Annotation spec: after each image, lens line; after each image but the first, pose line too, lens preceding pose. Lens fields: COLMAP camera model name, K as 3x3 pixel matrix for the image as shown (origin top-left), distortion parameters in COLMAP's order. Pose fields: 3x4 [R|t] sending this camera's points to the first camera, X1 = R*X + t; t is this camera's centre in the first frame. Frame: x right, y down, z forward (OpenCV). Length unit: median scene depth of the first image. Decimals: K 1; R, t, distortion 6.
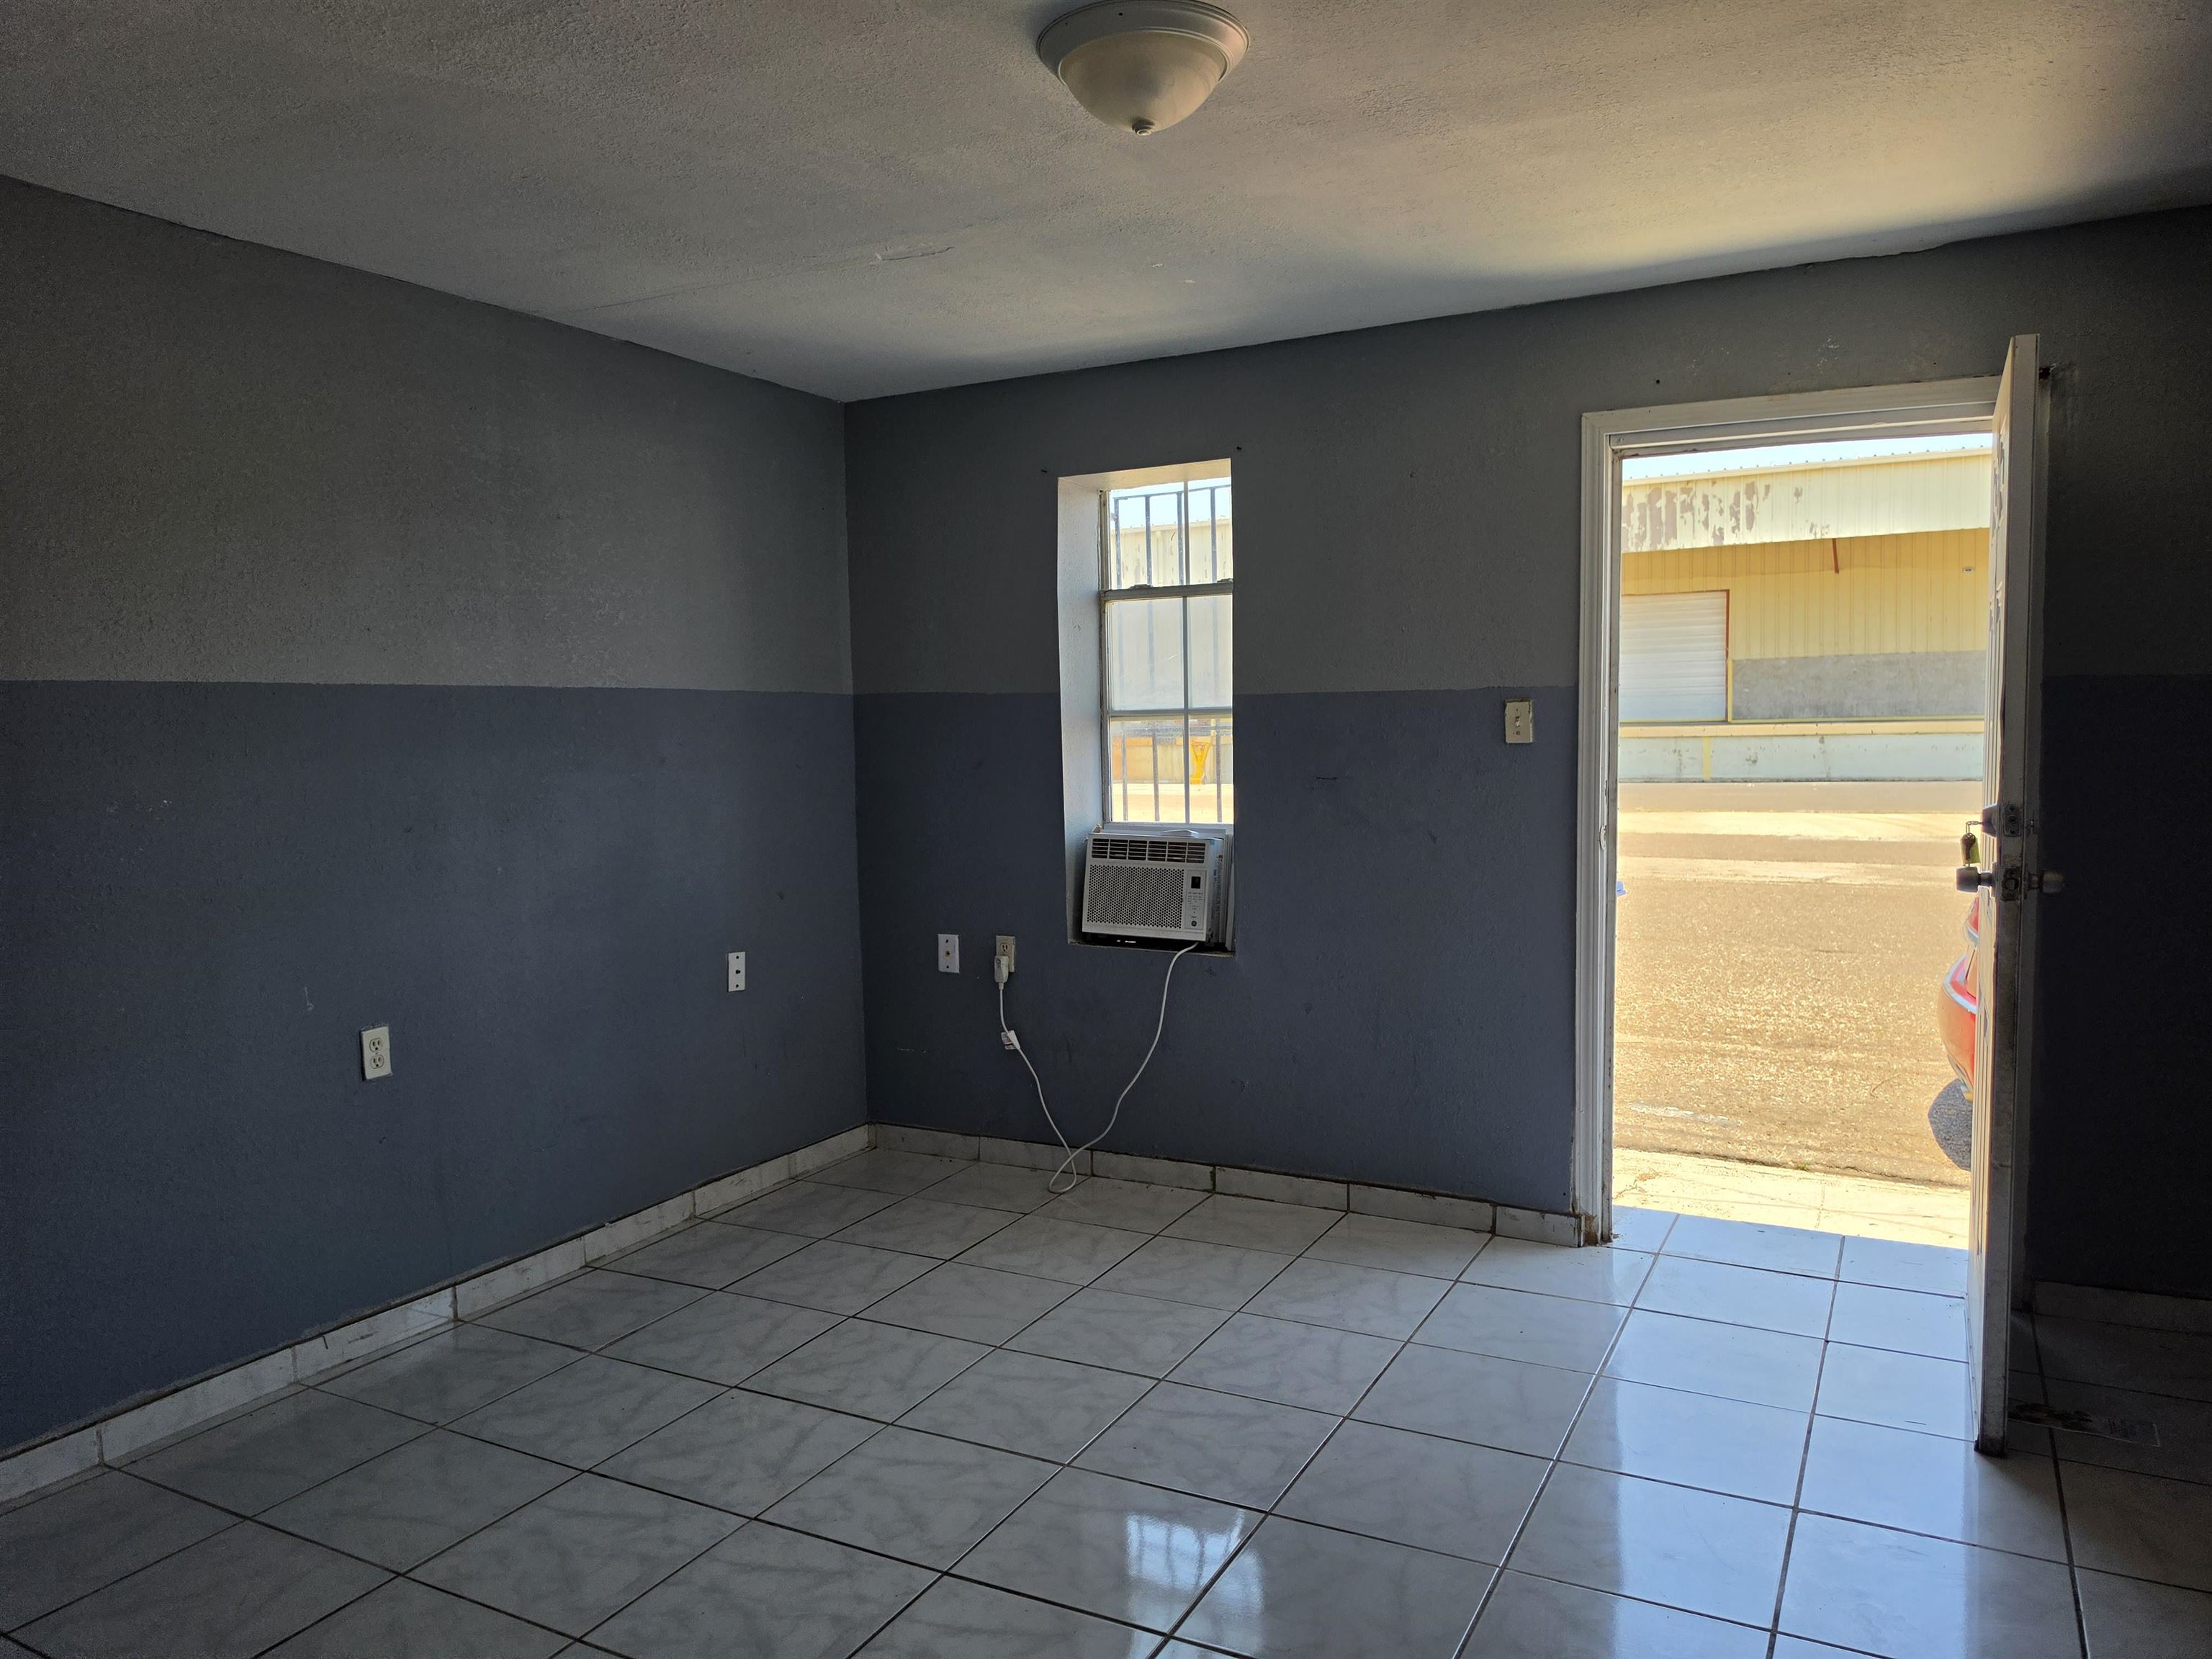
lens RADIAL K [[1556.4, 0, 1112.3], [0, 1556.4, 844.3], [0, 0, 1]] dist [0.103858, -0.183705]
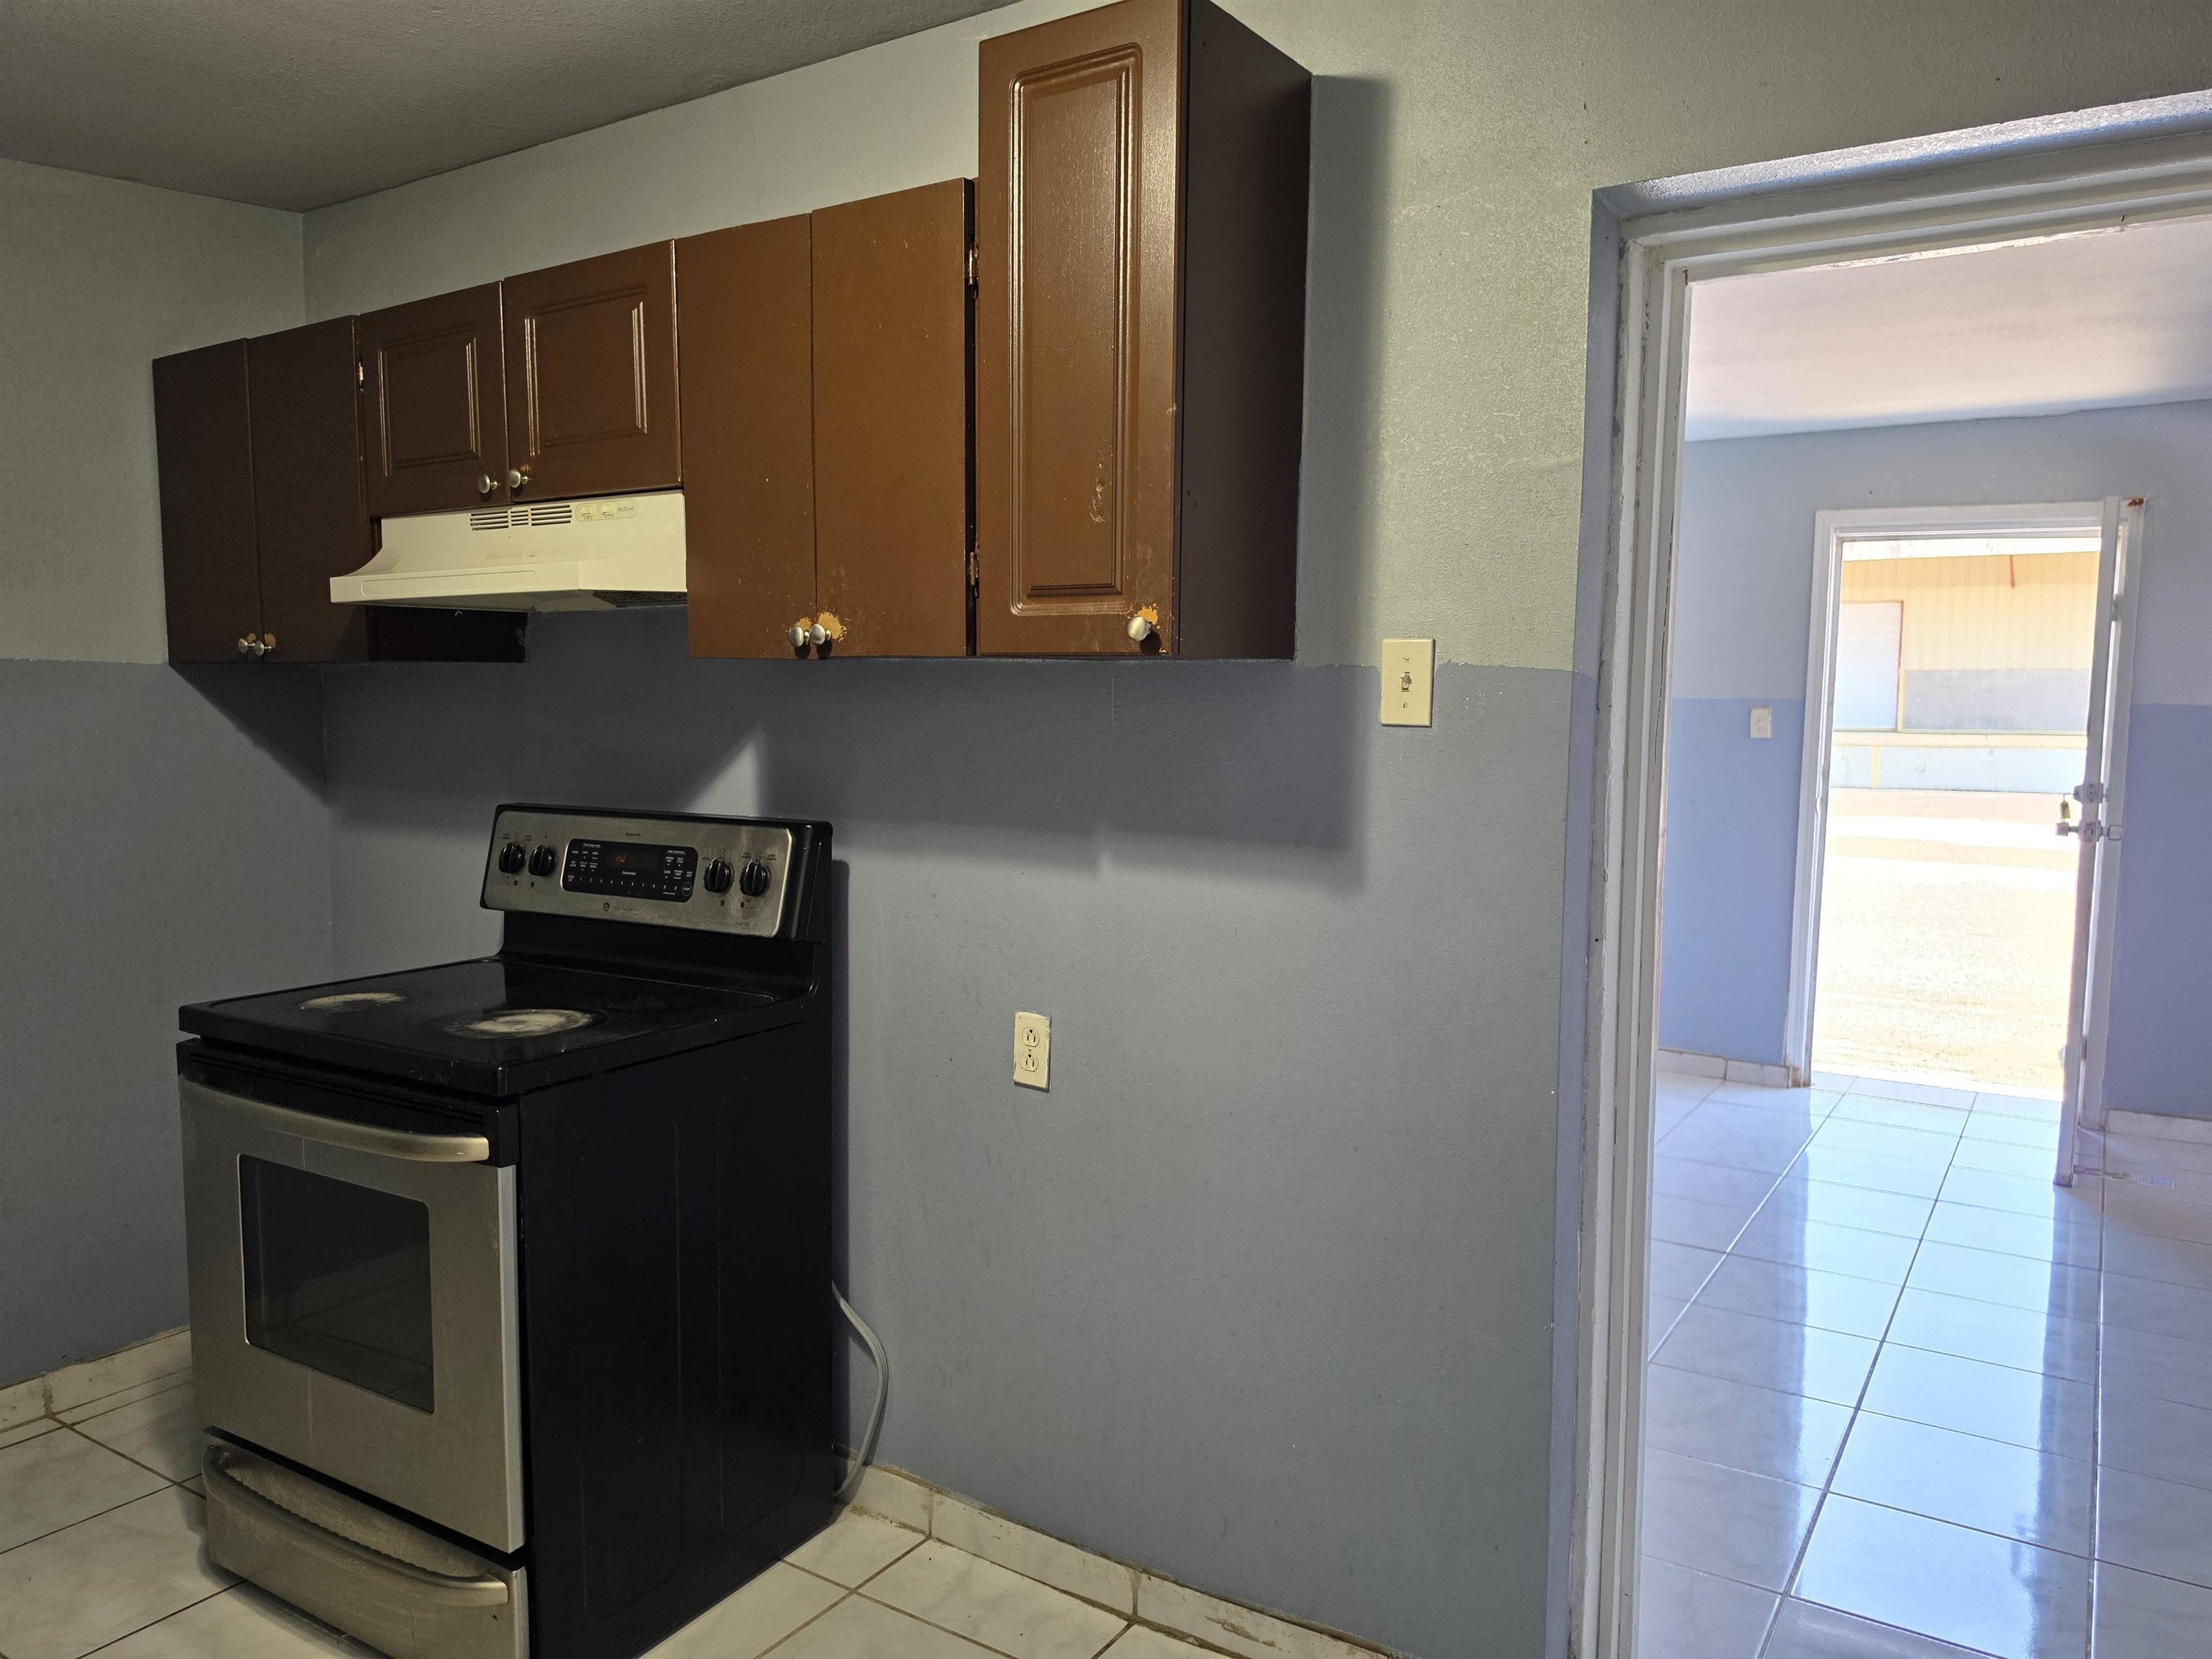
lens RADIAL K [[1556.4, 0, 1112.3], [0, 1556.4, 844.3], [0, 0, 1]] dist [0.103858, -0.183705]
pose [[0.995659, 0.039626, -0.084215, -0.208936], [-0.038919, 0.999192, 0.010023, 0.042464], [0.084545, -0.006702, 0.996397, -0.496197]]
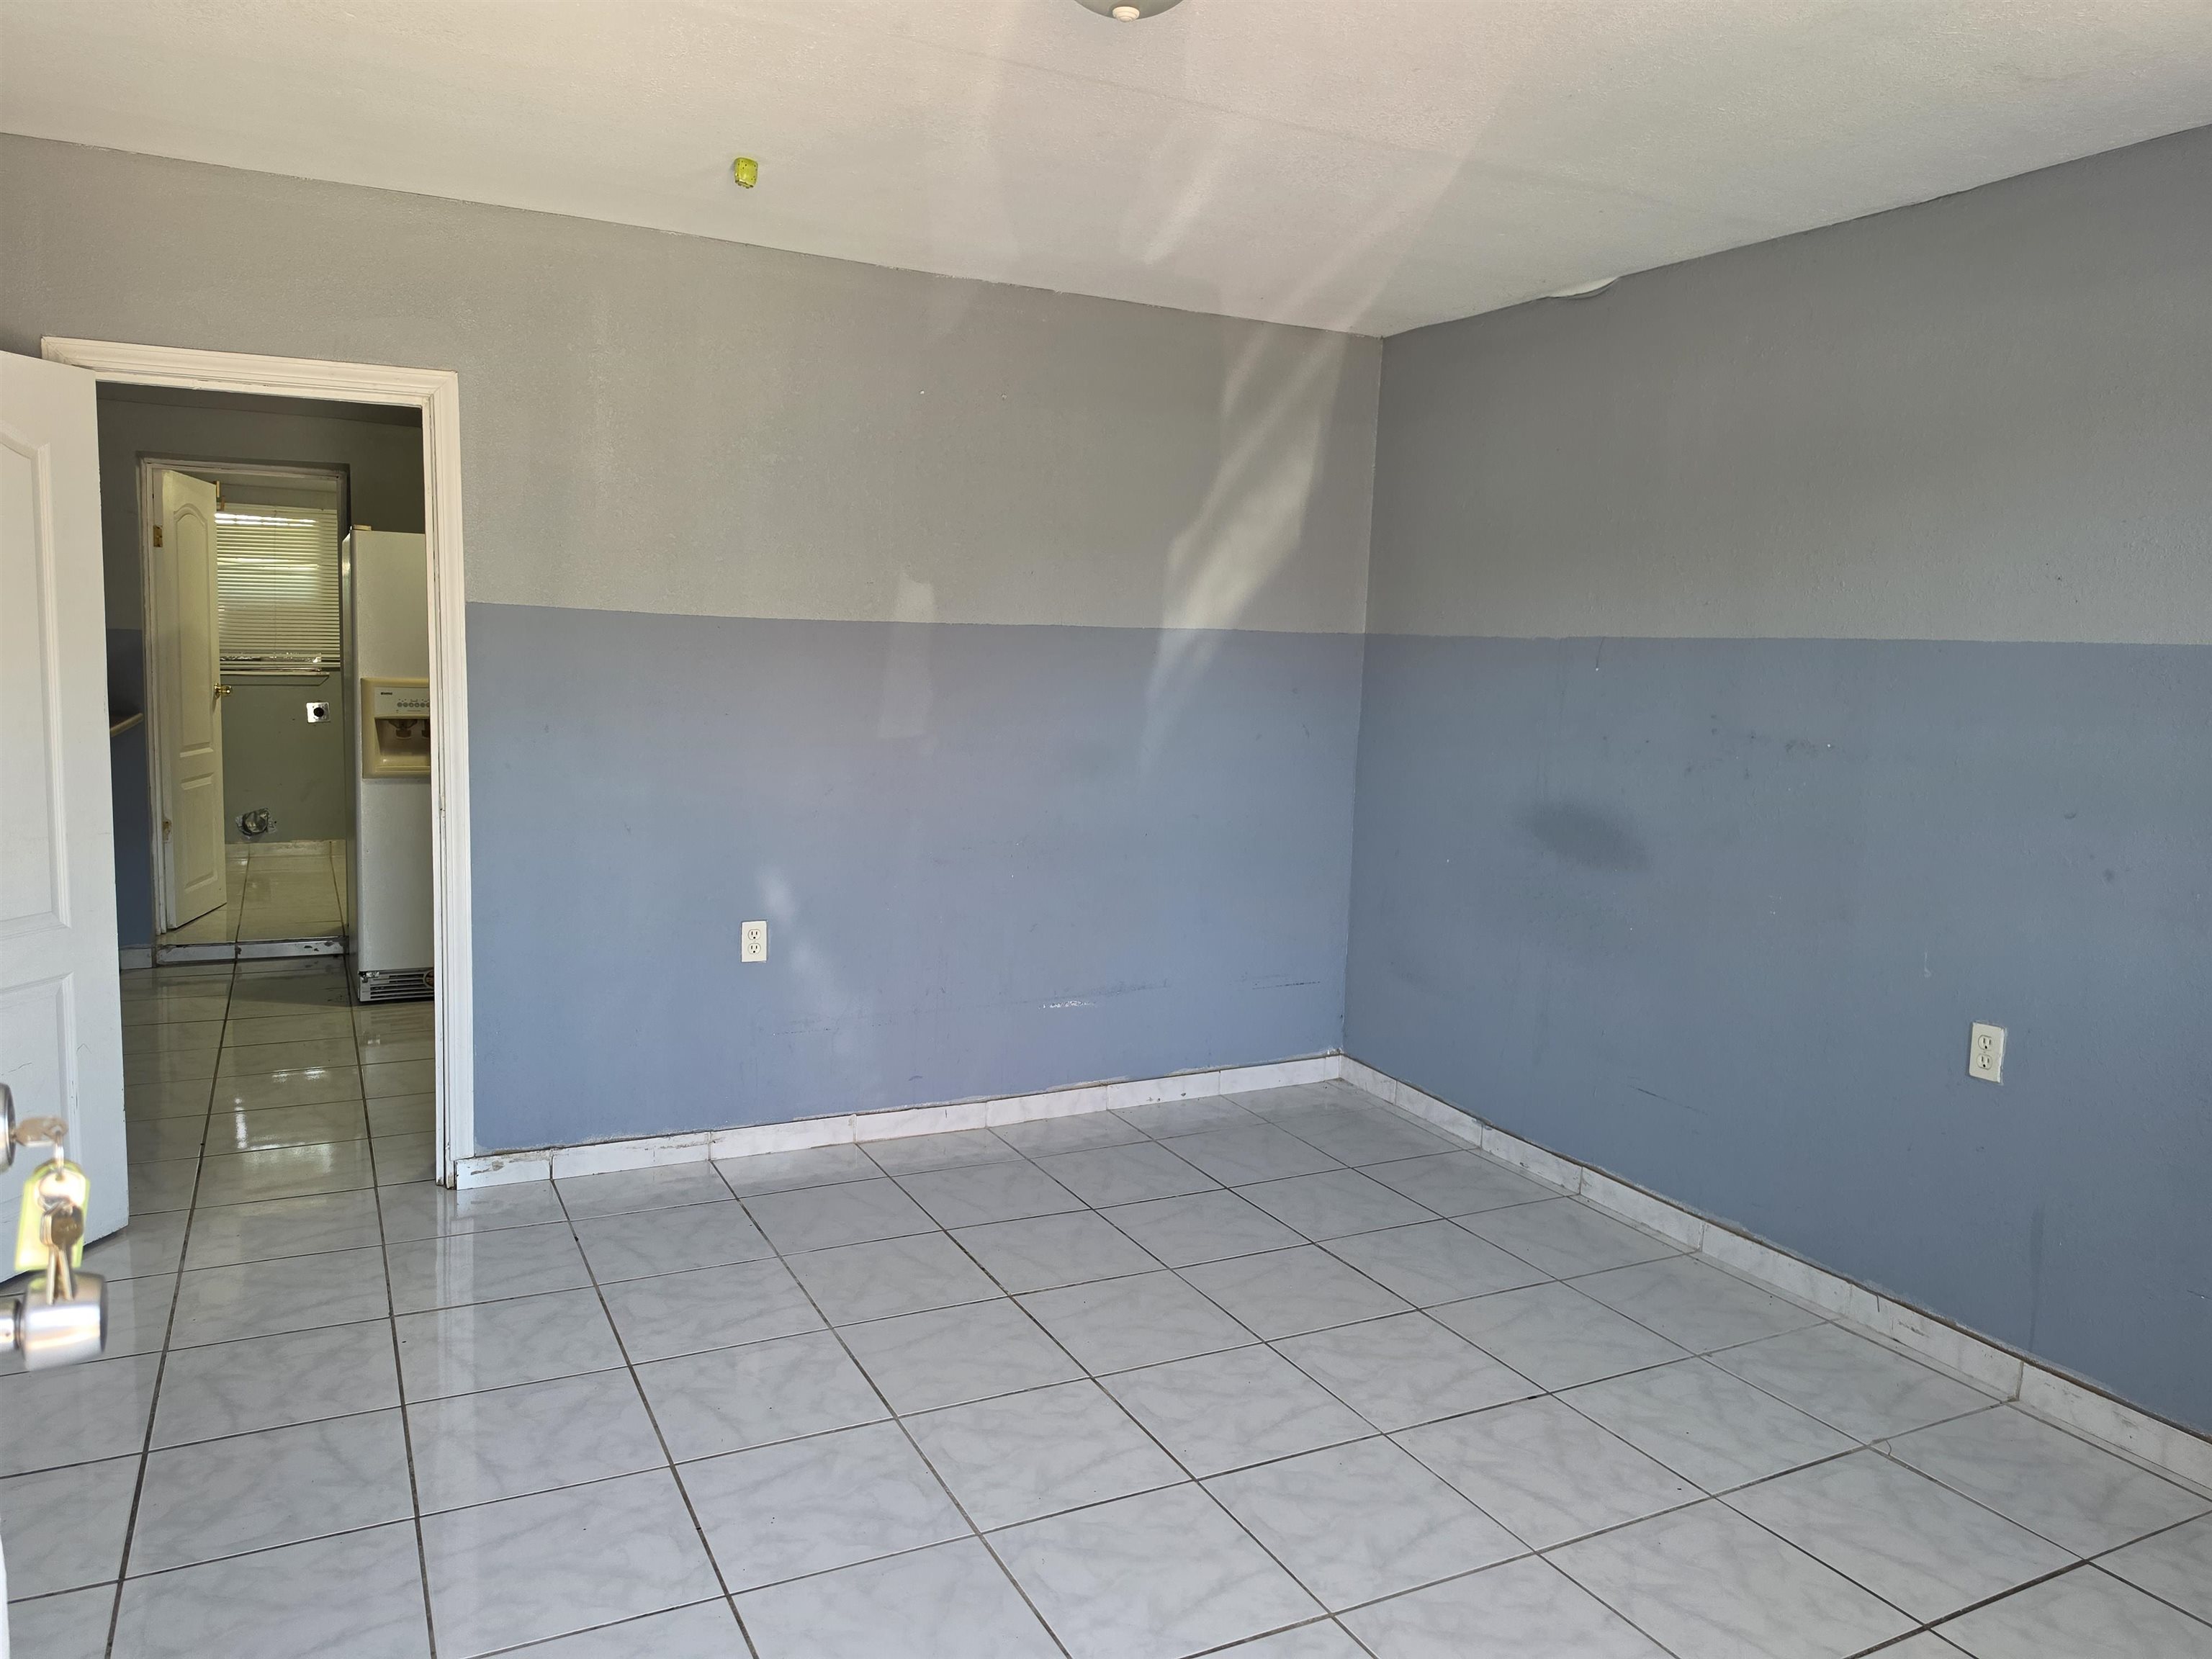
lens RADIAL K [[1556.4, 0, 1112.3], [0, 1556.4, 844.3], [0, 0, 1]] dist [0.103858, -0.183705]
pose [[-0.579470, 0.103682, -0.808371, 0.492211], [-0.092056, 0.977200, 0.191325, -0.100581], [0.809778, 0.185283, -0.556714, 0.983191]]
